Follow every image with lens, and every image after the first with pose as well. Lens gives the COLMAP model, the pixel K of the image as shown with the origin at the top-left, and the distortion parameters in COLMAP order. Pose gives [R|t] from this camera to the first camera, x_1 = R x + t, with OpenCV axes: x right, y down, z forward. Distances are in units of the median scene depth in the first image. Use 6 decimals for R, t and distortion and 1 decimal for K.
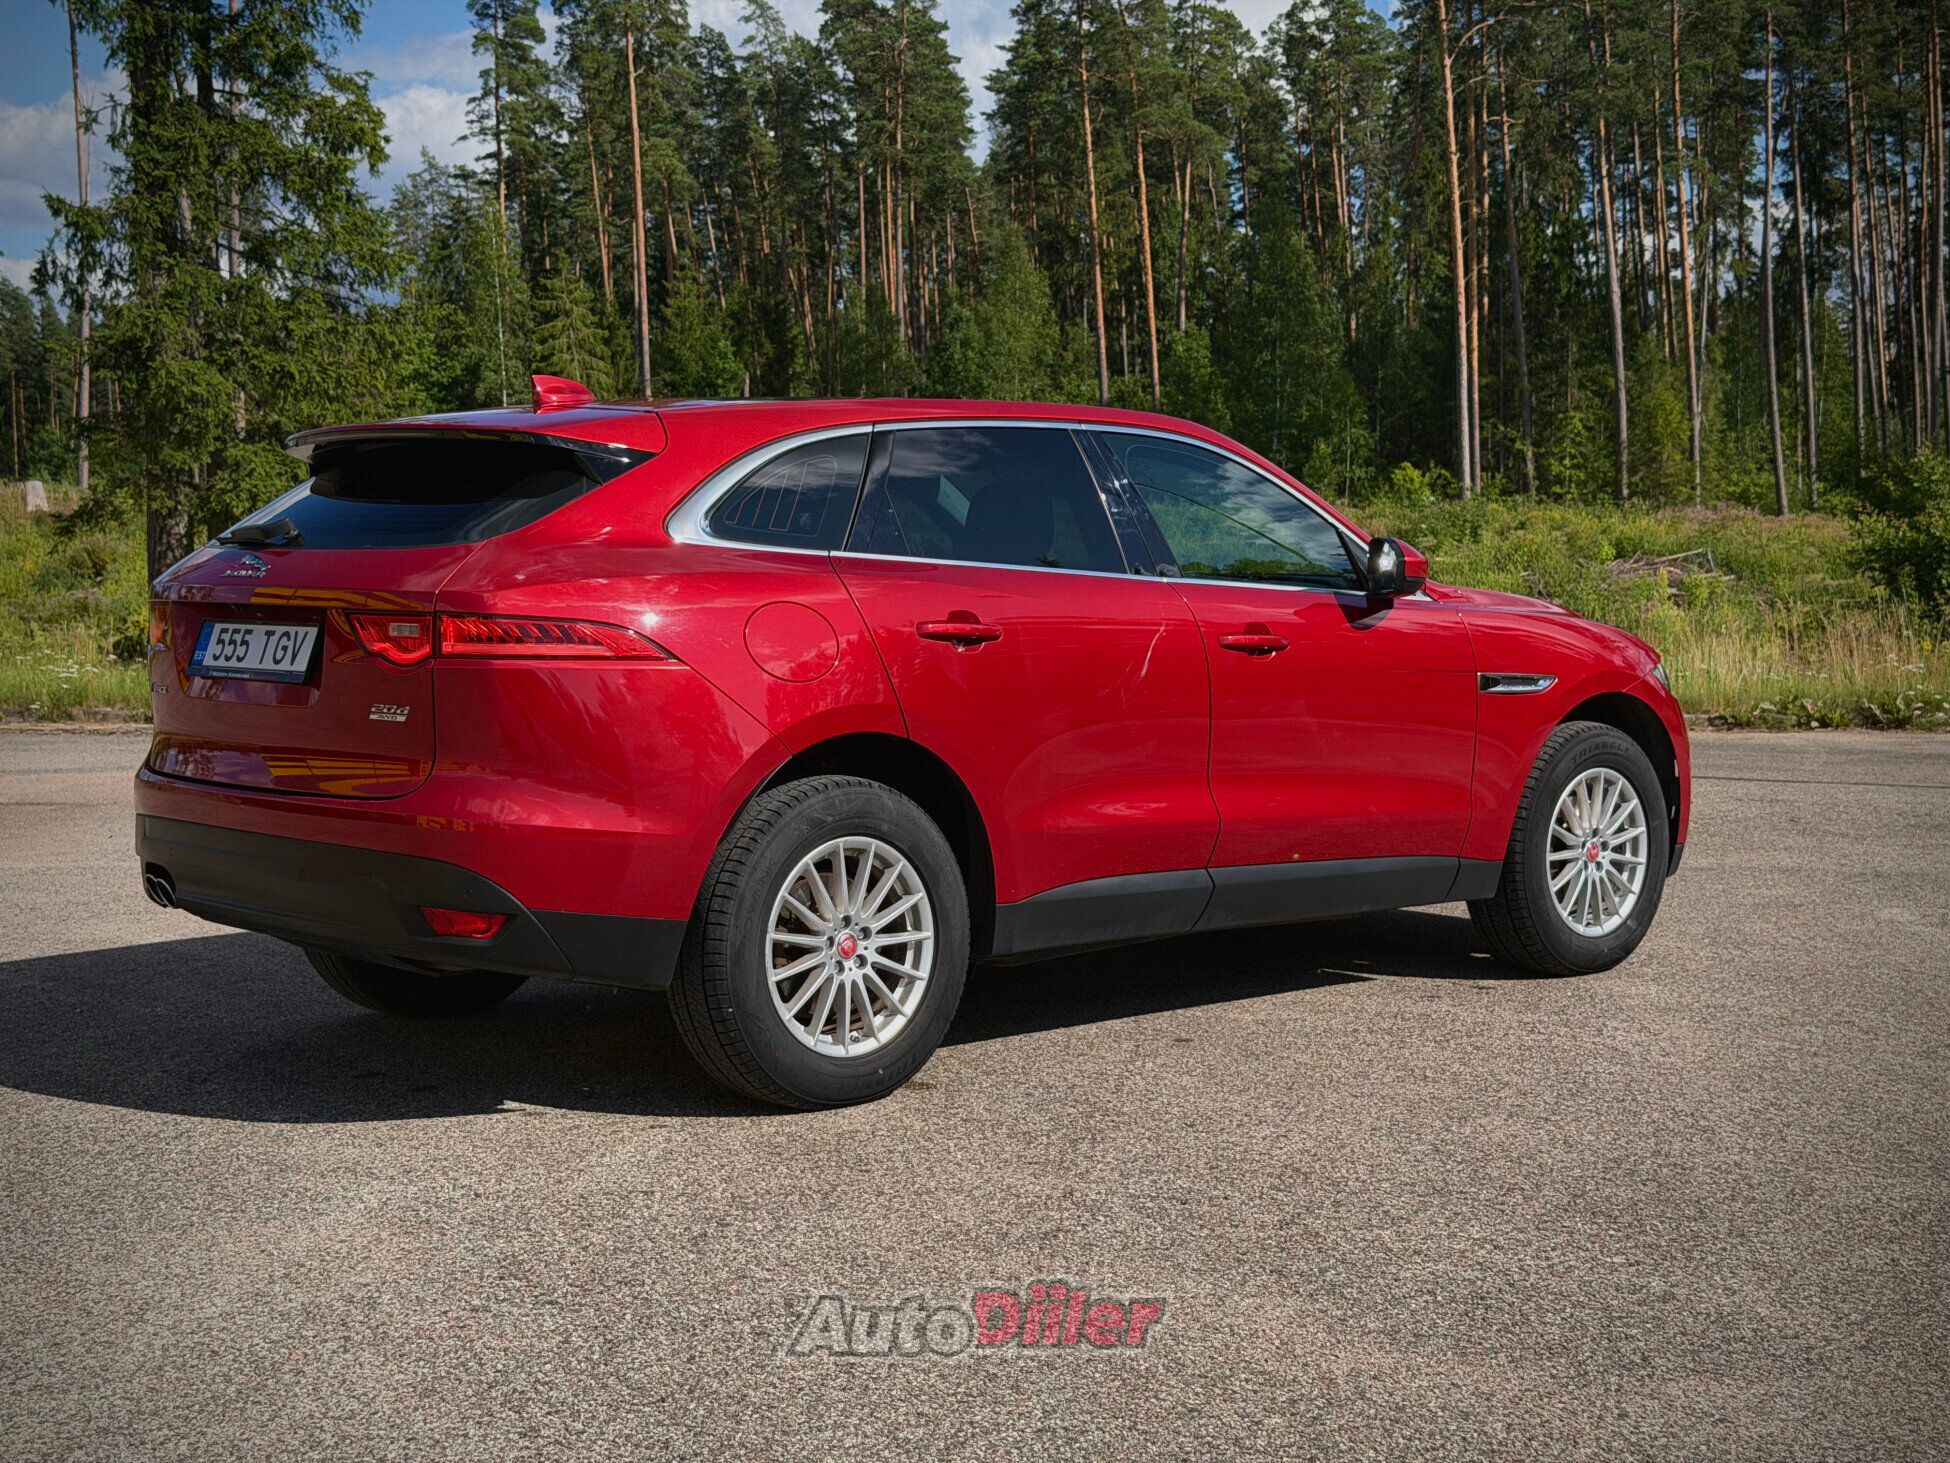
lens RADIAL K [[2667.9, 0, 975.0], [0, 2667.9, 731.5], [0, 0, 1]] dist [0.087362, -0.055090]
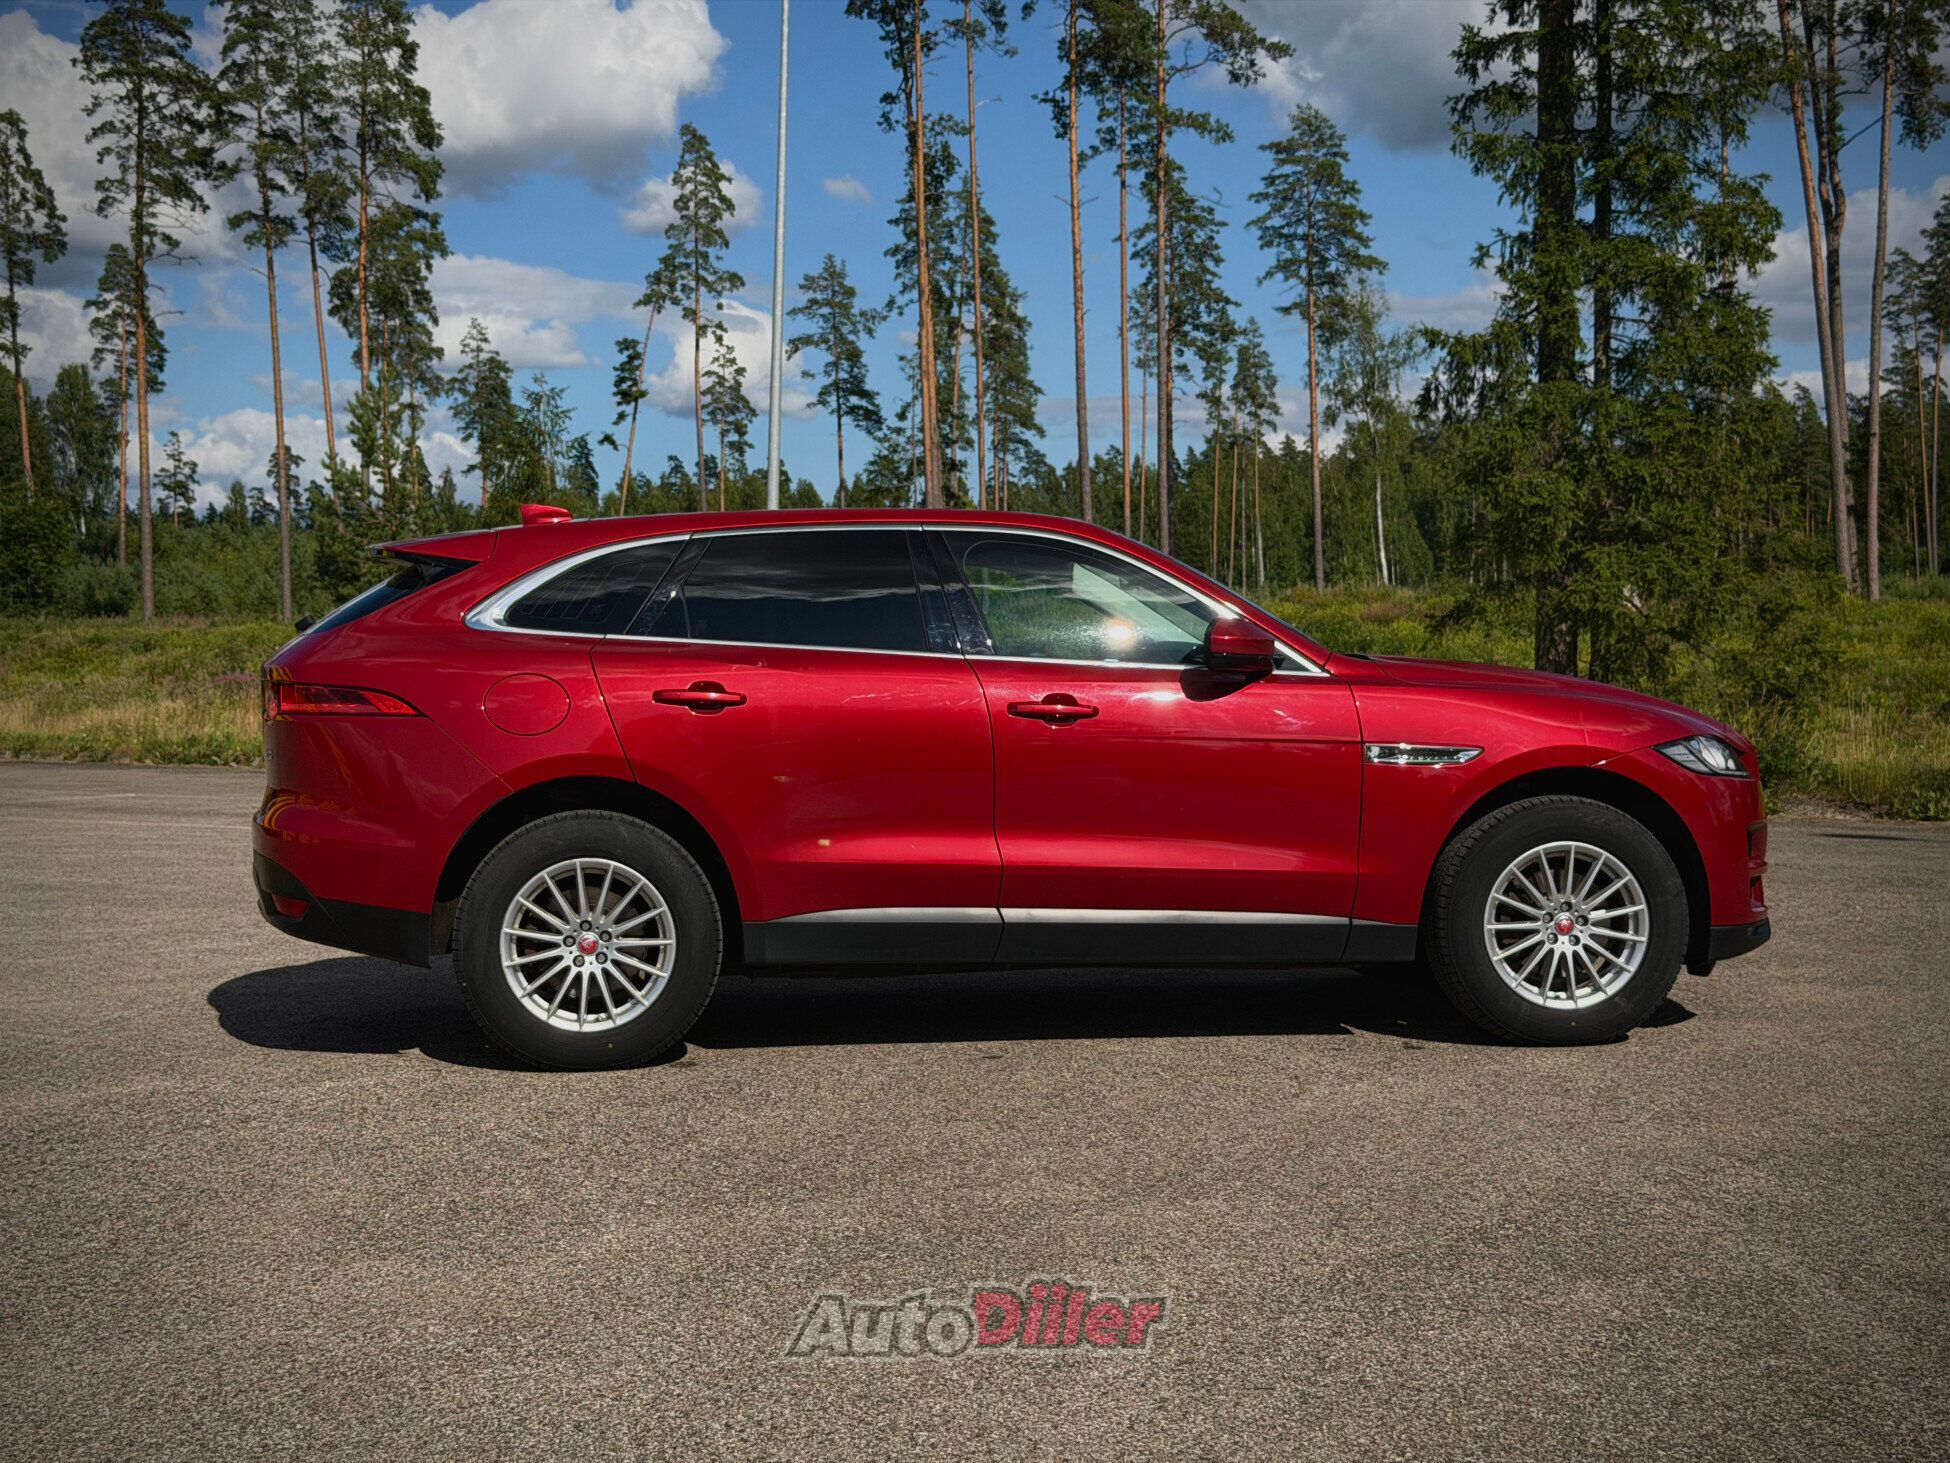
lens RADIAL K [[2667.9, 0, 975.0], [0, 2667.9, 731.5], [0, 0, 1]] dist [0.087362, -0.055090]
pose [[0.804229, 0.007246, -0.594276, 0.158111], [-0.029097, 0.999207, -0.027193, 0.001517], [0.593607, 0.039161, 0.803802, 0.015203]]
